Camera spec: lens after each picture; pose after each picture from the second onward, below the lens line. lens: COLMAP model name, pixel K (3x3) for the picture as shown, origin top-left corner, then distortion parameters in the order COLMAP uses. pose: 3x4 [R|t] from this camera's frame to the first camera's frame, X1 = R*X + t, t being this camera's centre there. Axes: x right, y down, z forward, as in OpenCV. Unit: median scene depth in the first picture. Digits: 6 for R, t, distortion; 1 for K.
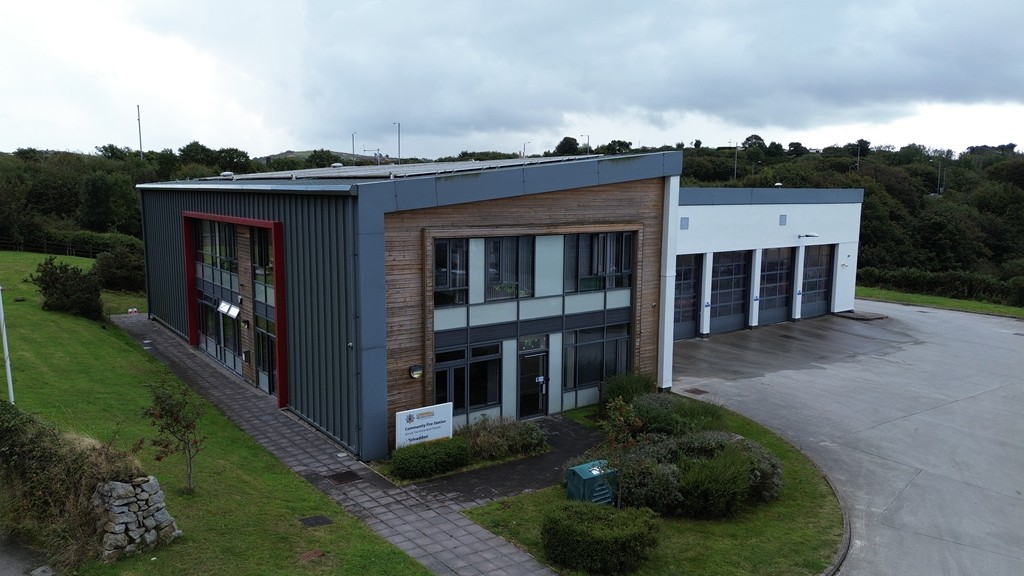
lens RADIAL K [[723.6, 0, 510.0], [0, 723.6, 283.1], [0, 0, 1]] dist [0.066219, -0.058496]
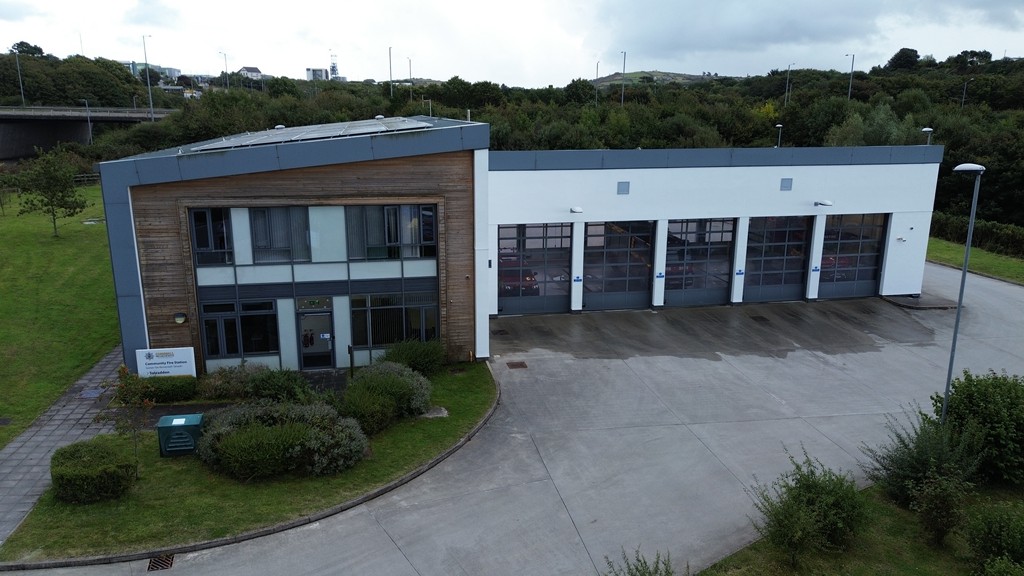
lens RADIAL K [[723.6, 0, 510.6], [0, 723.6, 287.9], [0, 0, 1]] dist [0.066219, -0.058496]
pose [[0.905763, 0.097780, -0.412351, 0.767493], [-0.051616, 0.991228, 0.121669, -0.092002], [0.420630, -0.088919, 0.902864, 0.125491]]
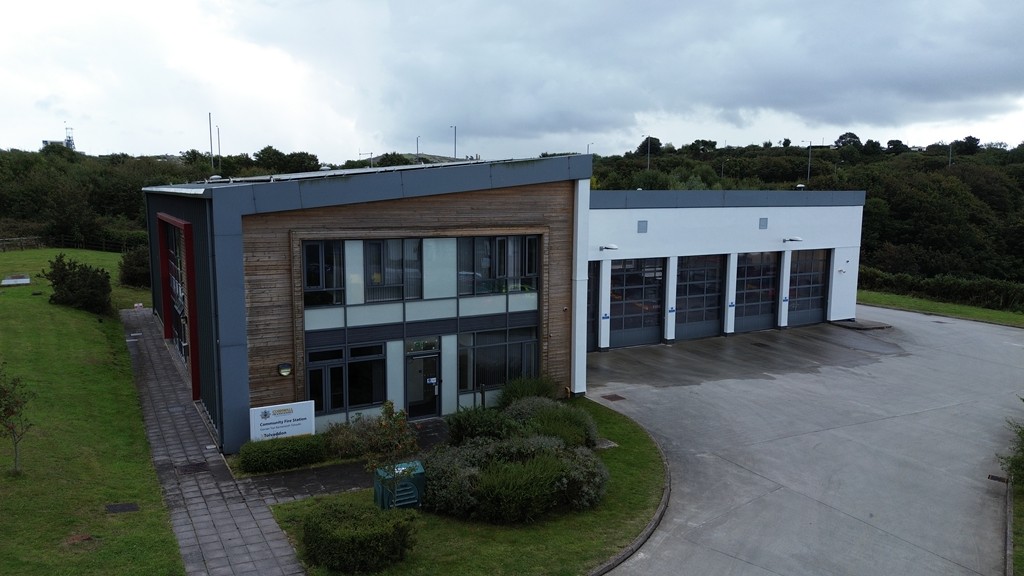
lens RADIAL K [[723.6, 0, 510.6], [0, 723.6, 286.4], [0, 0, 1]] dist [0.066219, -0.058496]
pose [[0.992352, 0.014800, -0.122553, 0.279372], [-0.014479, 0.999889, 0.003505, -0.003599], [0.122591, -0.001704, 0.992456, 0.011066]]
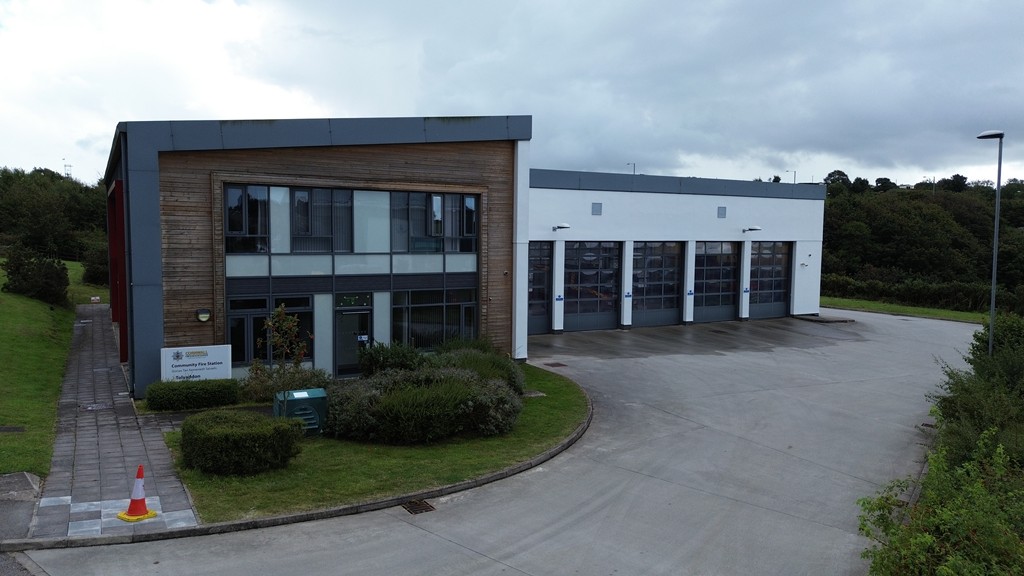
lens RADIAL K [[723.6, 0, 511.1], [0, 723.6, 286.9], [0, 0, 1]] dist [0.066219, -0.058496]
pose [[0.992917, 0.013041, -0.118088, 0.366352], [-0.019192, 0.998509, -0.051095, 0.112909], [0.117246, 0.053000, 0.991688, 0.041172]]
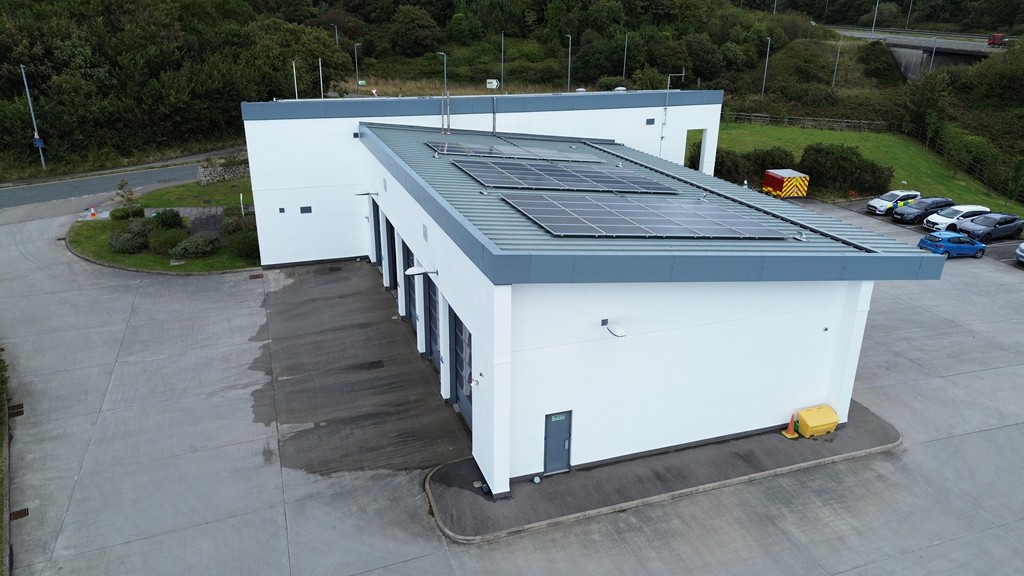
lens RADIAL K [[723.6, 0, 512.3], [0, 723.6, 287.5], [0, 0, 1]] dist [0.066219, -0.058496]
pose [[-0.291982, 0.330566, -0.897481, 1.649036], [-0.133969, 0.914985, 0.380598, -0.520509], [0.946995, 0.231363, -0.222873, 2.123171]]
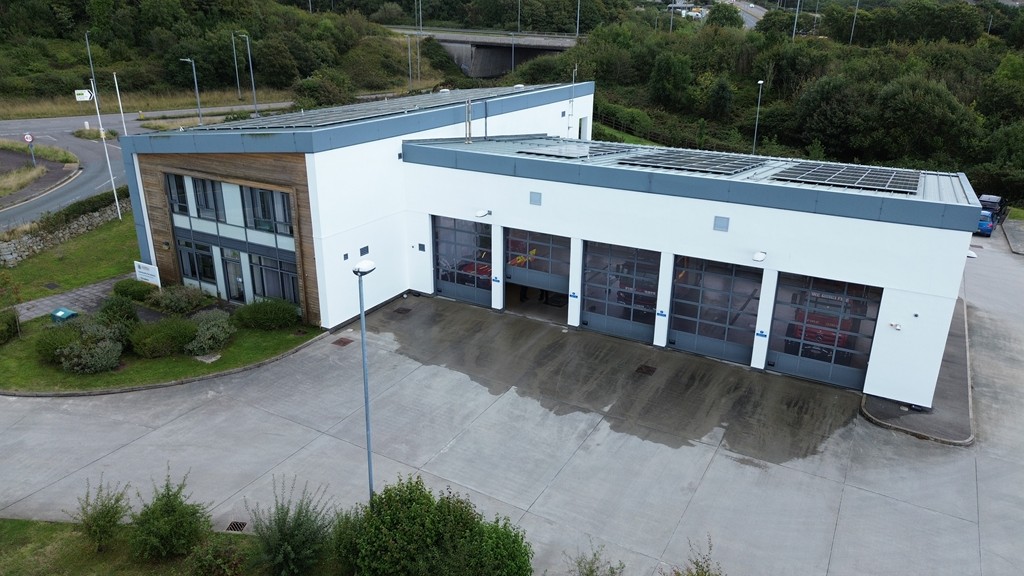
lens RADIAL K [[723.6, 0, 511.3], [0, 723.6, 287.2], [0, 0, 1]] dist [0.066219, -0.058496]
pose [[0.410692, 0.318615, -0.854293, 1.565893], [-0.123385, 0.947759, 0.294157, -0.361835], [0.903387, -0.015401, 0.428550, 0.886104]]
